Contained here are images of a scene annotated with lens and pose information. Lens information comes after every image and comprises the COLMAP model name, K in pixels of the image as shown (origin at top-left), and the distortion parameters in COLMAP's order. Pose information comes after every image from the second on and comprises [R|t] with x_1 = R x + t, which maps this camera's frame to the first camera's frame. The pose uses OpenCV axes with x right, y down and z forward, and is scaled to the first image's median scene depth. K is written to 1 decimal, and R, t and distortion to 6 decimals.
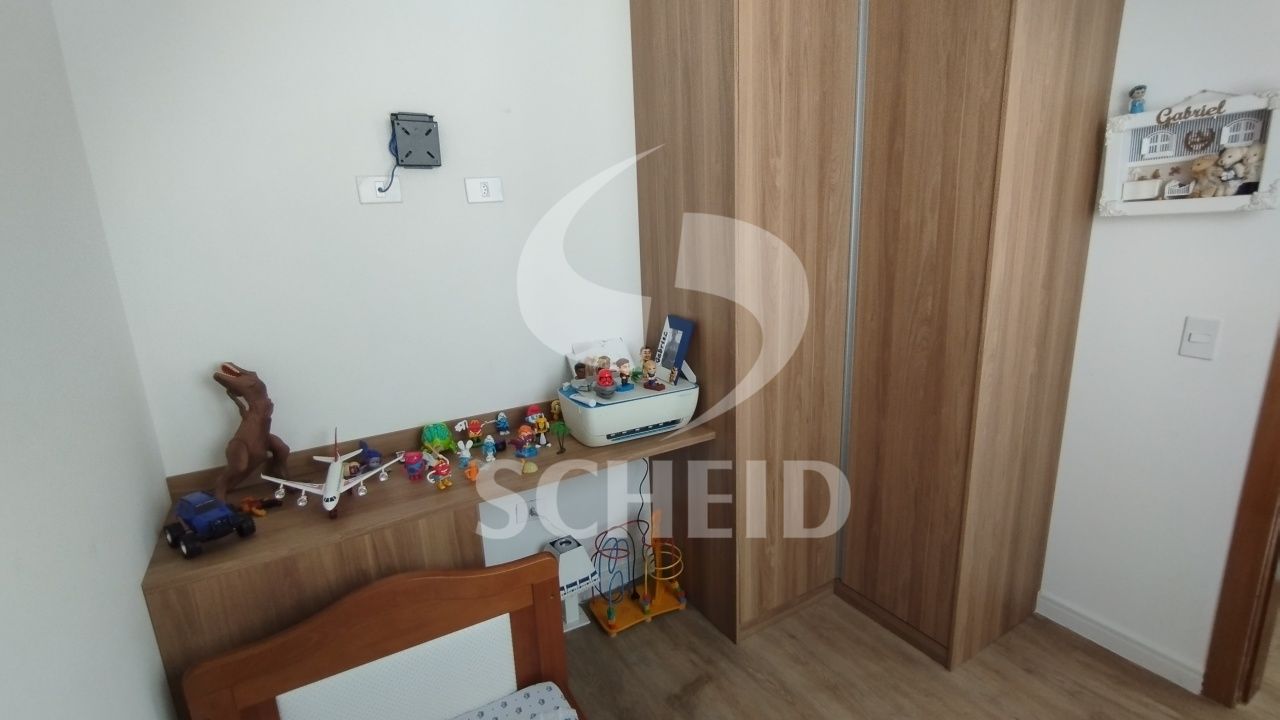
lens RADIAL K [[587.3, 0, 656.1], [0, 587.3, 363.2], [0, 0, 1]] dist [-0.002604, -0.000319]
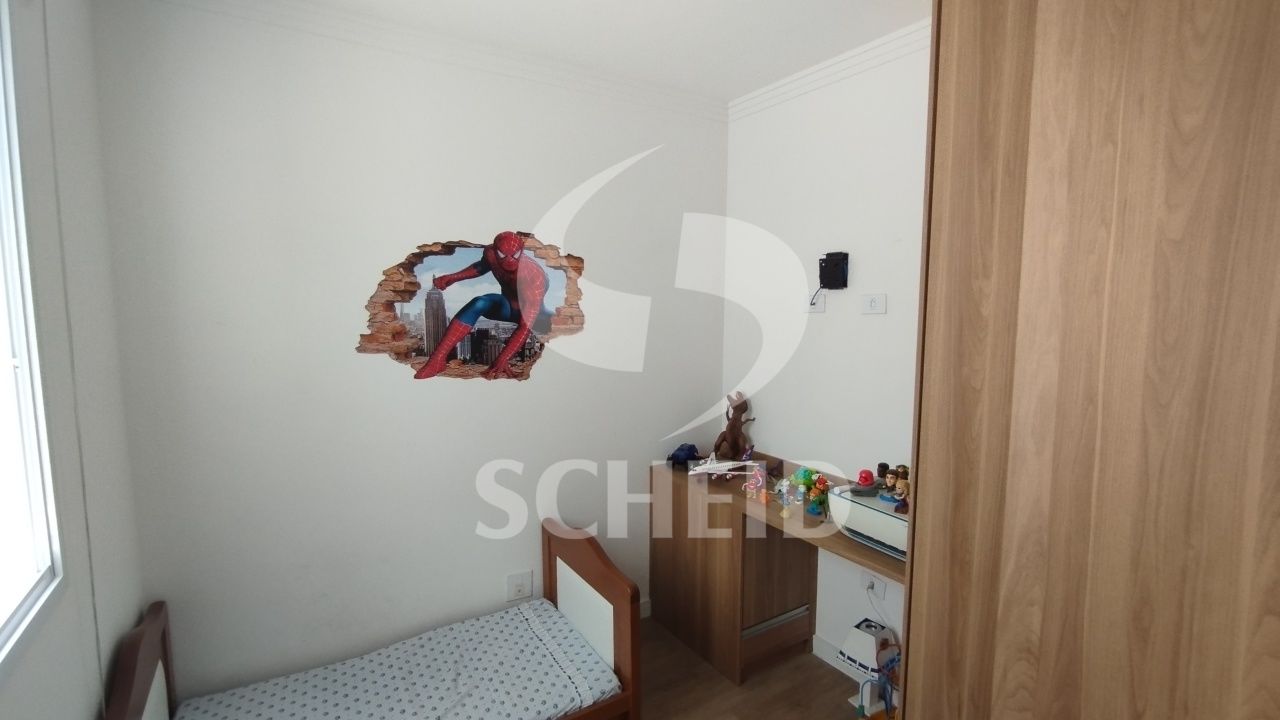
lens RADIAL K [[587.3, 0, 656.1], [0, 587.3, 363.2], [0, 0, 1]] dist [-0.002604, -0.000319]
pose [[0.006325, 0.131071, -0.991353, 1.001545], [-0.232833, 0.964318, 0.126012, -0.236856], [0.972496, 0.230023, 0.036617, 0.566108]]
